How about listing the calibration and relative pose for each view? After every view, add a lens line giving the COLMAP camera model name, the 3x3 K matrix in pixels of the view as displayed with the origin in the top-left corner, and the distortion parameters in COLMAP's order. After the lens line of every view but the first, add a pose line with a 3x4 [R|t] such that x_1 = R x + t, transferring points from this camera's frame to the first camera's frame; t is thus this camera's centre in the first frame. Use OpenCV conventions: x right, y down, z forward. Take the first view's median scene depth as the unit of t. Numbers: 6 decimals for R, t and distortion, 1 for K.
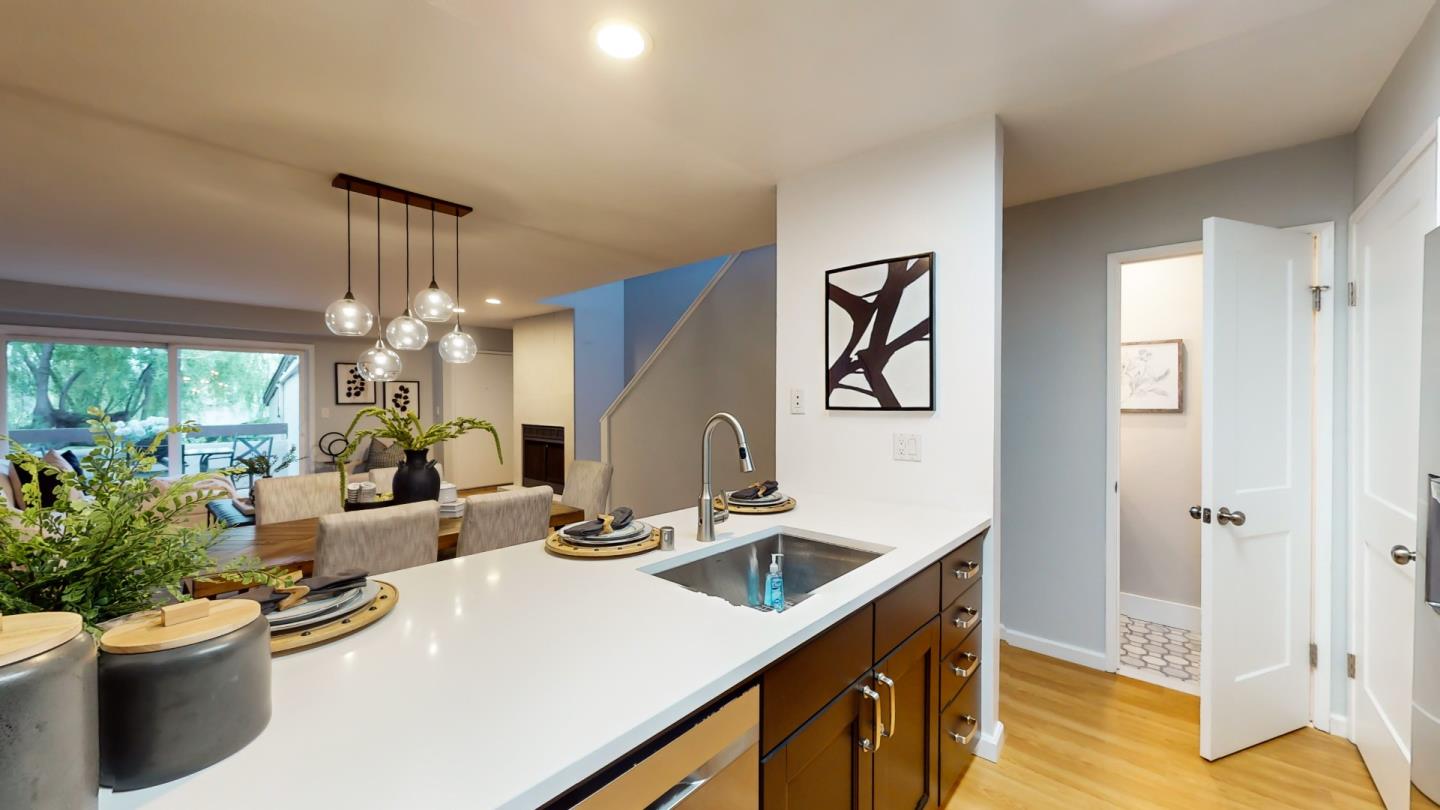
lens RADIAL K [[531.6, 0, 717.6], [0, 531.6, 406.8], [0, 0, 1]] dist [0.003815, -0.000946]
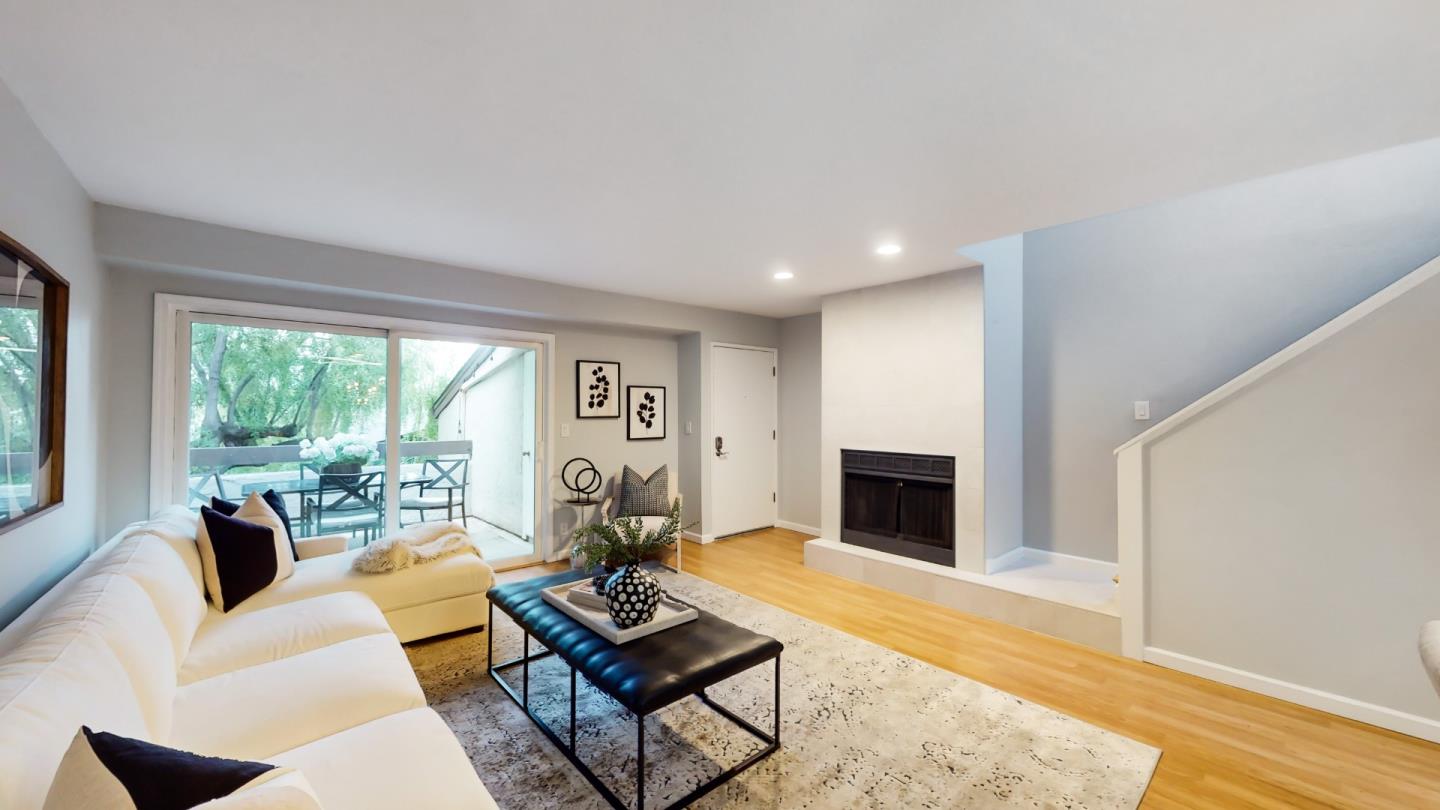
lens RADIAL K [[531.6, 0, 721.0], [0, 531.6, 404.4], [0, 0, 1]] dist [0.003815, -0.000946]
pose [[0.992665, 0.000877, -0.120896, -0.748936], [-0.004442, 0.999563, -0.029223, -0.005360], [0.120817, 0.029545, 0.992235, 0.534040]]
